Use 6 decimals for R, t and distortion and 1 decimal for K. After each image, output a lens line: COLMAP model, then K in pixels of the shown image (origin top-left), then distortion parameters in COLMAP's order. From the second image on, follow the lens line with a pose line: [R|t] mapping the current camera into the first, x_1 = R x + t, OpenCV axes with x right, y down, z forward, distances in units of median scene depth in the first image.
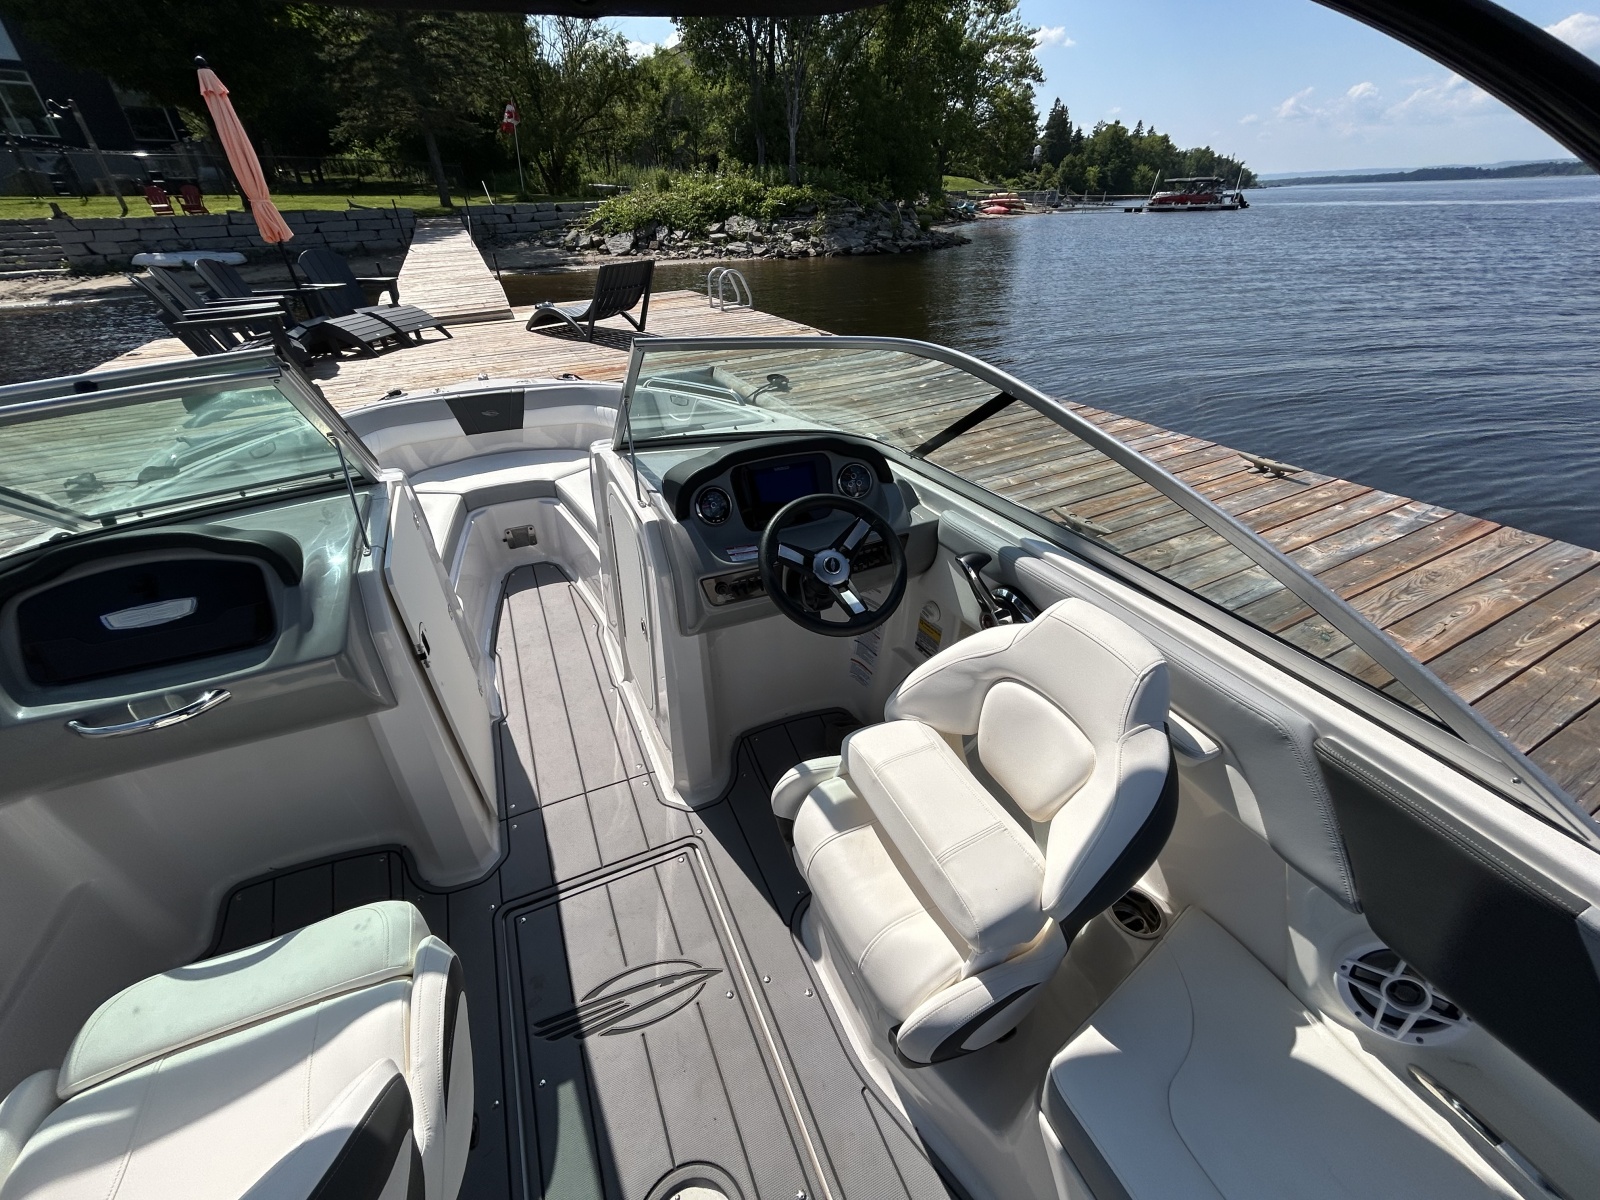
lens RADIAL K [[680.4, 0, 791.9], [0, 680.4, 598.8], [0, 0, 1]] dist [-0.000090, -0.006319]
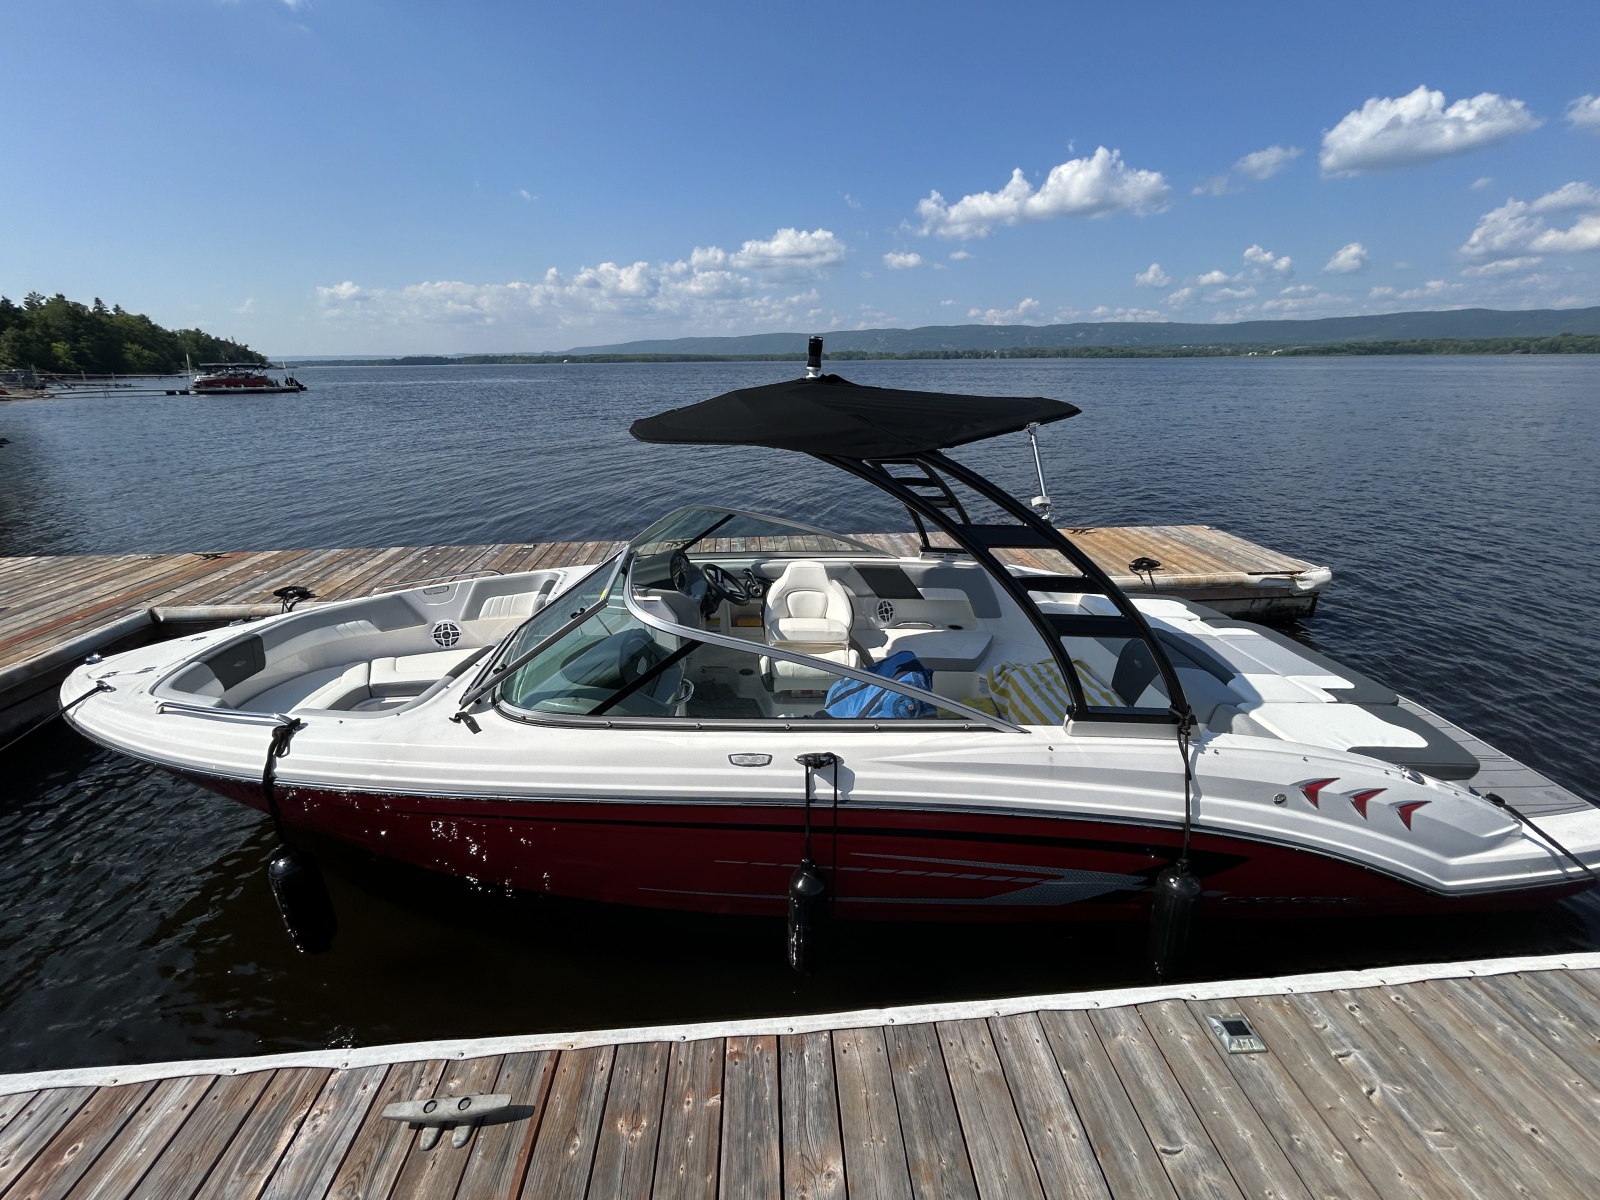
lens RADIAL K [[654.2, 0, 800.0], [0, 654.2, 600.0], [0, 0, 1]] dist [0.014714, -0.006109]
pose [[0.353895, -0.294346, 0.887761, -0.646743], [0.465490, 0.878709, 0.105783, -0.044122], [-0.811220, 0.375808, 0.447986, -0.109631]]
